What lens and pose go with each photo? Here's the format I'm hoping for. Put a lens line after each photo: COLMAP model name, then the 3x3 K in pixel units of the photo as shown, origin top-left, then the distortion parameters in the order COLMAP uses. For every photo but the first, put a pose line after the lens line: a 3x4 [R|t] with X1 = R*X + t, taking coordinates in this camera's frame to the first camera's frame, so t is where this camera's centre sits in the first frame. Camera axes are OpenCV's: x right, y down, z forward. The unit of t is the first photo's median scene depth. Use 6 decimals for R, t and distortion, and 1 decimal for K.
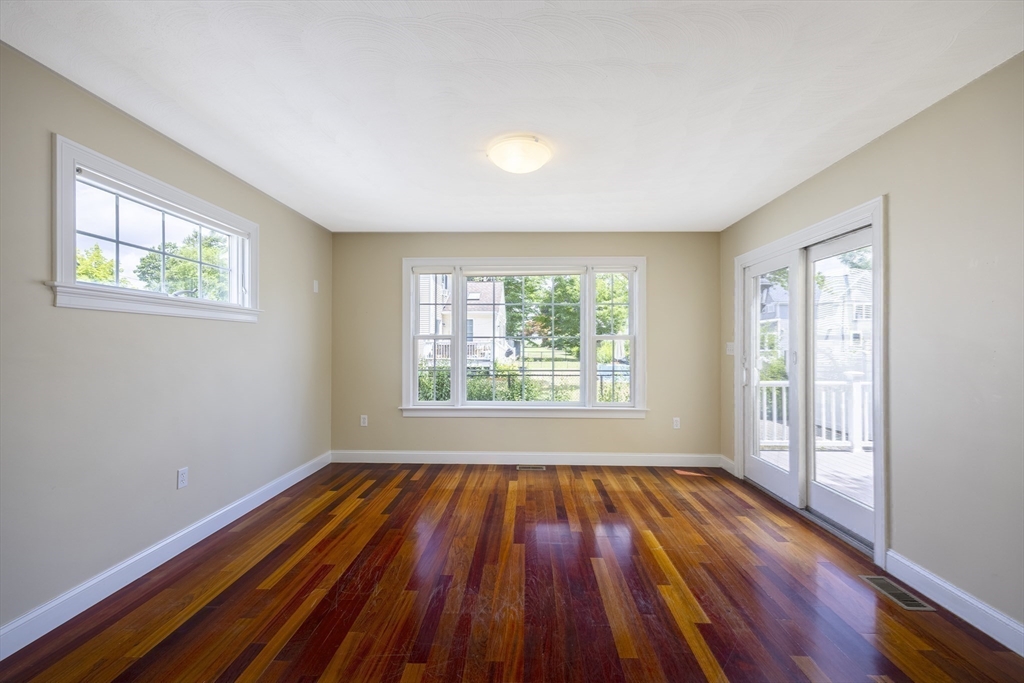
lens RADIAL K [[413.8, 0, 511.0], [0, 413.8, 341.8], [0, 0, 1]] dist [0.009260, -0.001213]
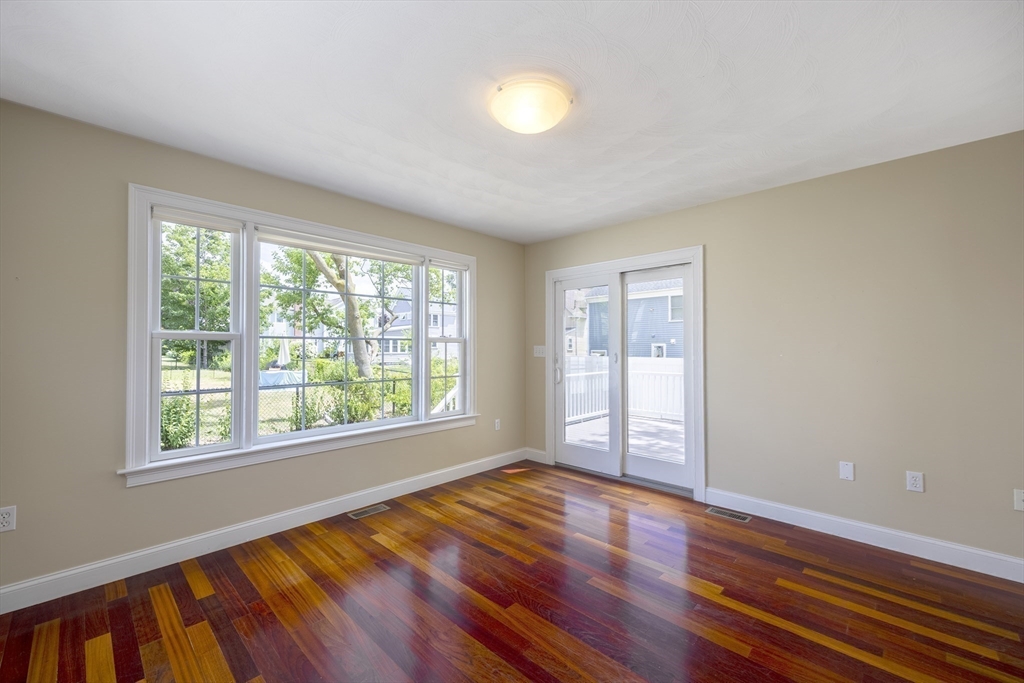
lens RADIAL K [[413.8, 0, 511.8], [0, 413.8, 344.7], [0, 0, 1]] dist [0.009260, -0.001213]
pose [[0.657181, 0.004486, 0.753719, -0.400665], [-0.004077, 0.999989, -0.002396, 0.000589], [-0.753722, -0.001498, 0.657192, 0.347191]]
